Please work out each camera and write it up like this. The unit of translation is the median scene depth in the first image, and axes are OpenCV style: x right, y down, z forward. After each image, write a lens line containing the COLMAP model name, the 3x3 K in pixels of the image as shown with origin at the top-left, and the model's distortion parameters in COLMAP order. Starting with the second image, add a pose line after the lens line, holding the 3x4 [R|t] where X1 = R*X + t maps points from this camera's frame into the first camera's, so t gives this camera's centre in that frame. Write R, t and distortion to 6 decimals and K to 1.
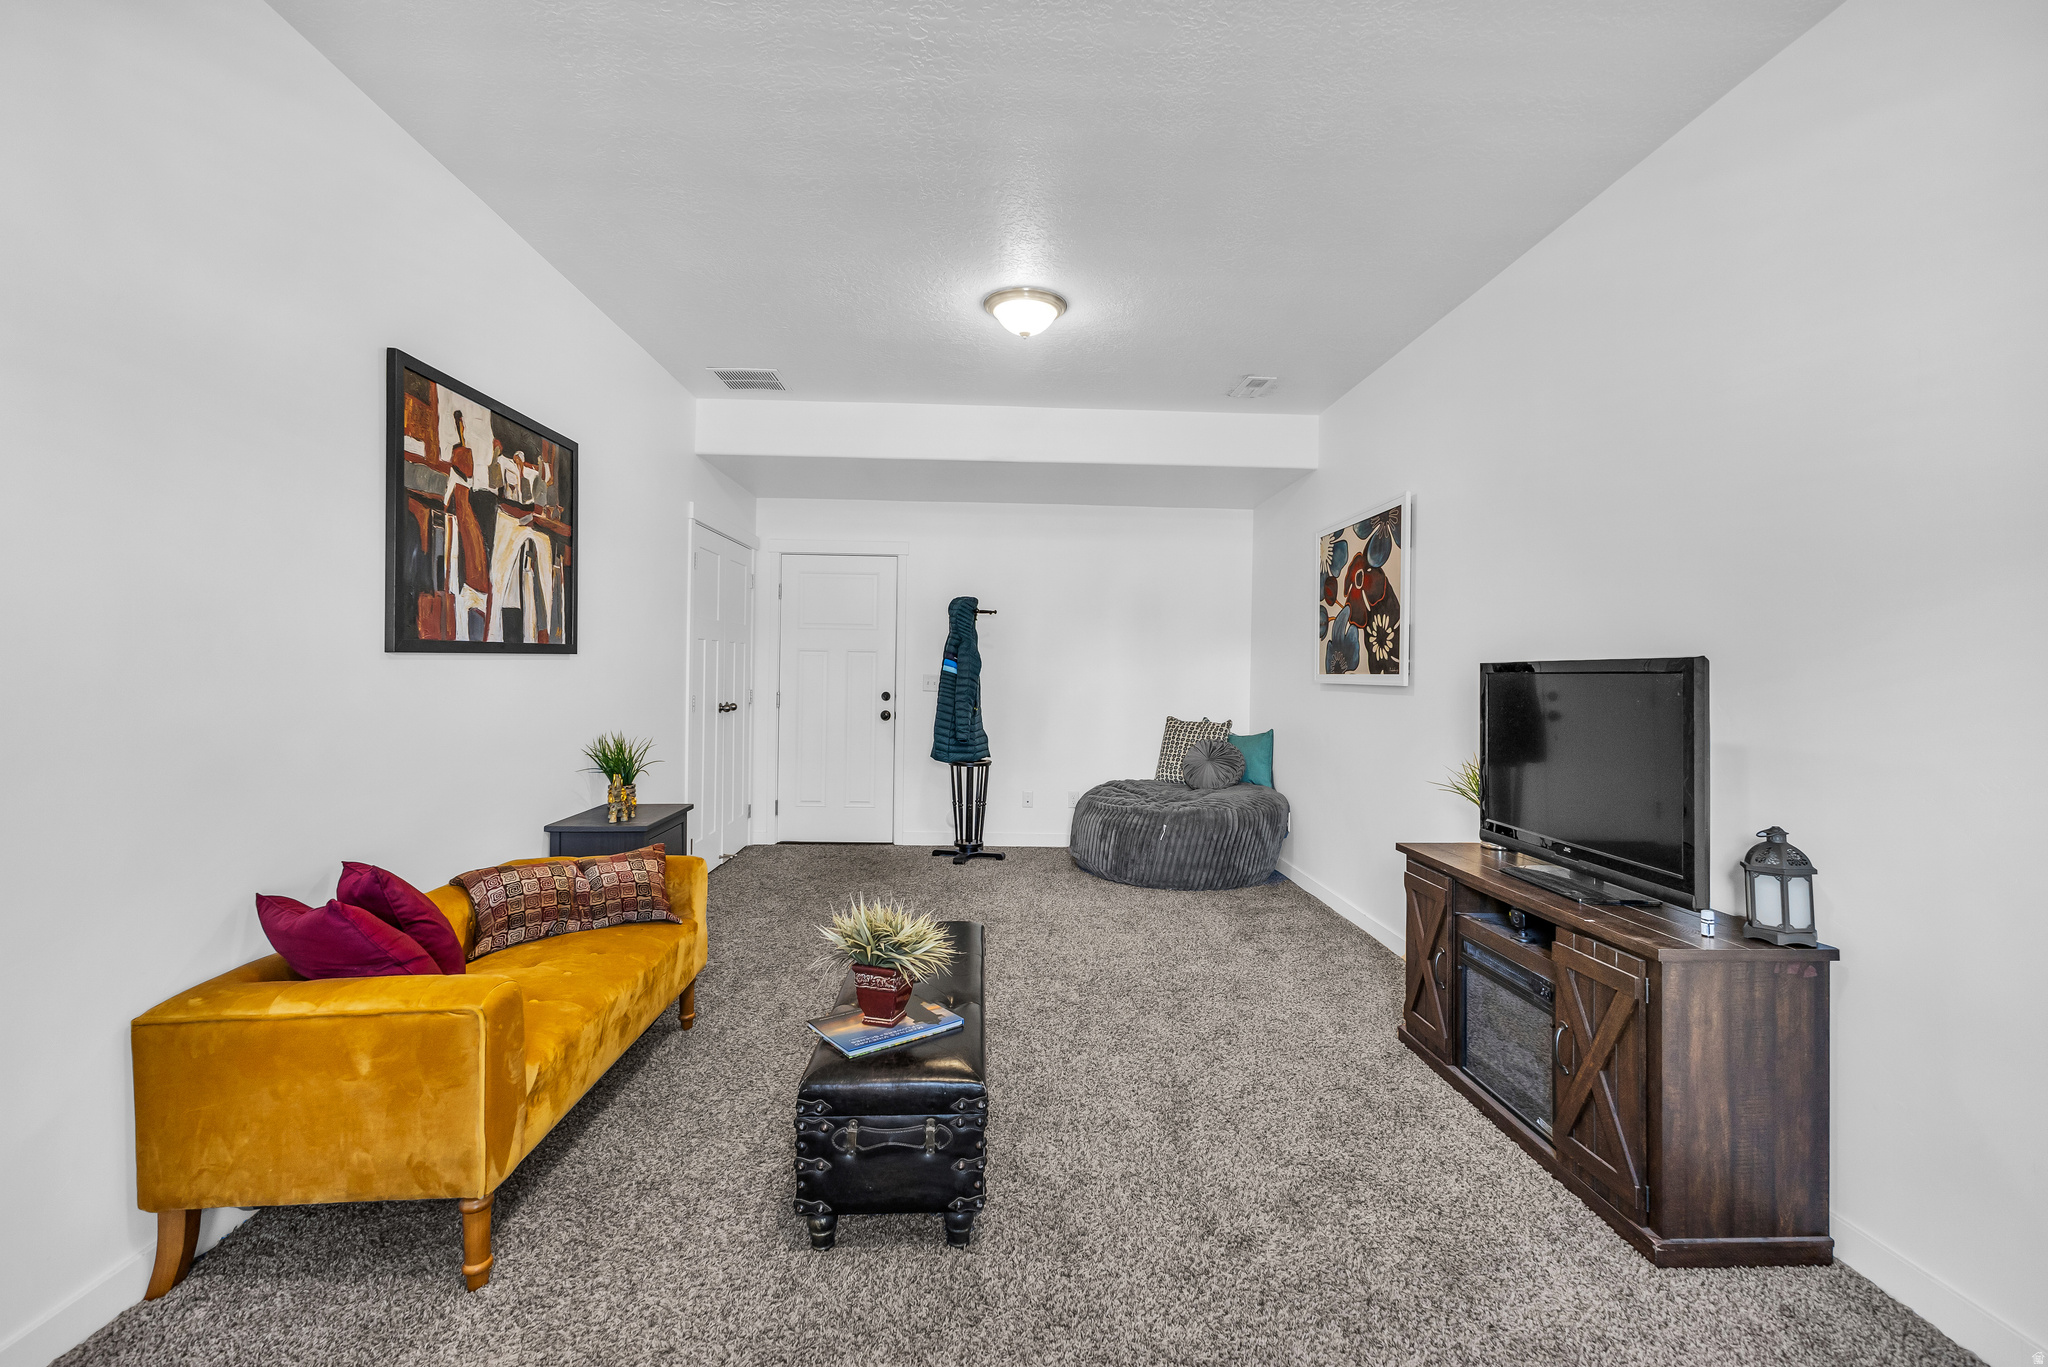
lens RADIAL K [[905.1, 0, 1035.7], [0, 905.1, 679.1], [0, 0, 1]] dist [0.020603, -0.001075]
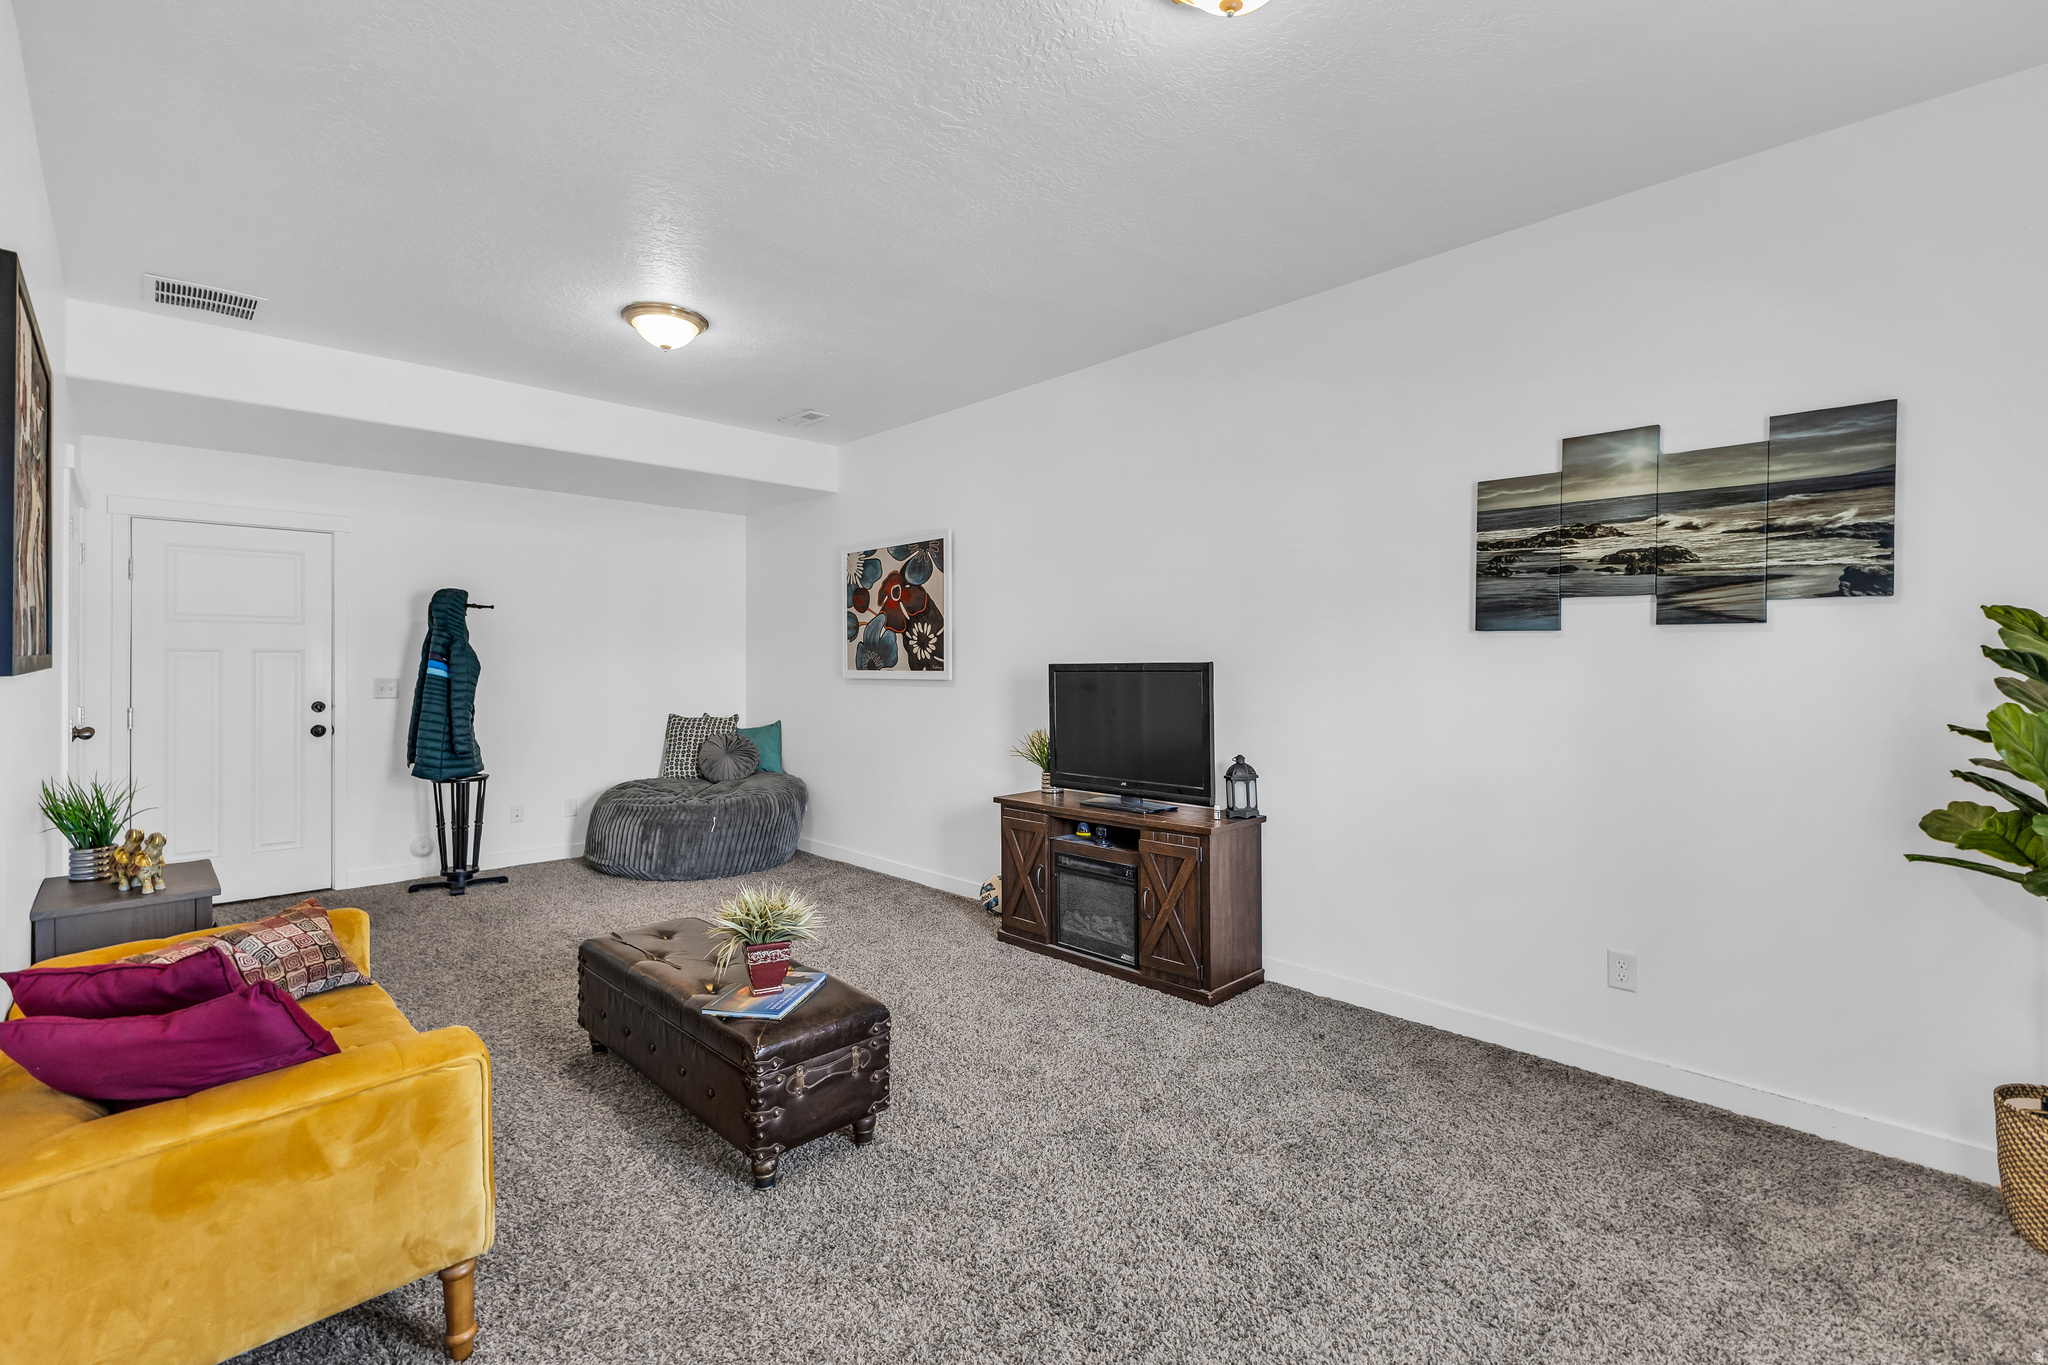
lens RADIAL K [[905.1, 0, 1035.4], [0, 905.1, 672.1], [0, 0, 1]] dist [0.020603, -0.001075]
pose [[0.747731, -0.021136, 0.663665, -0.394029], [0.017388, 0.999774, 0.012250, -0.018853], [-0.663774, 0.002380, 0.747930, -0.046273]]
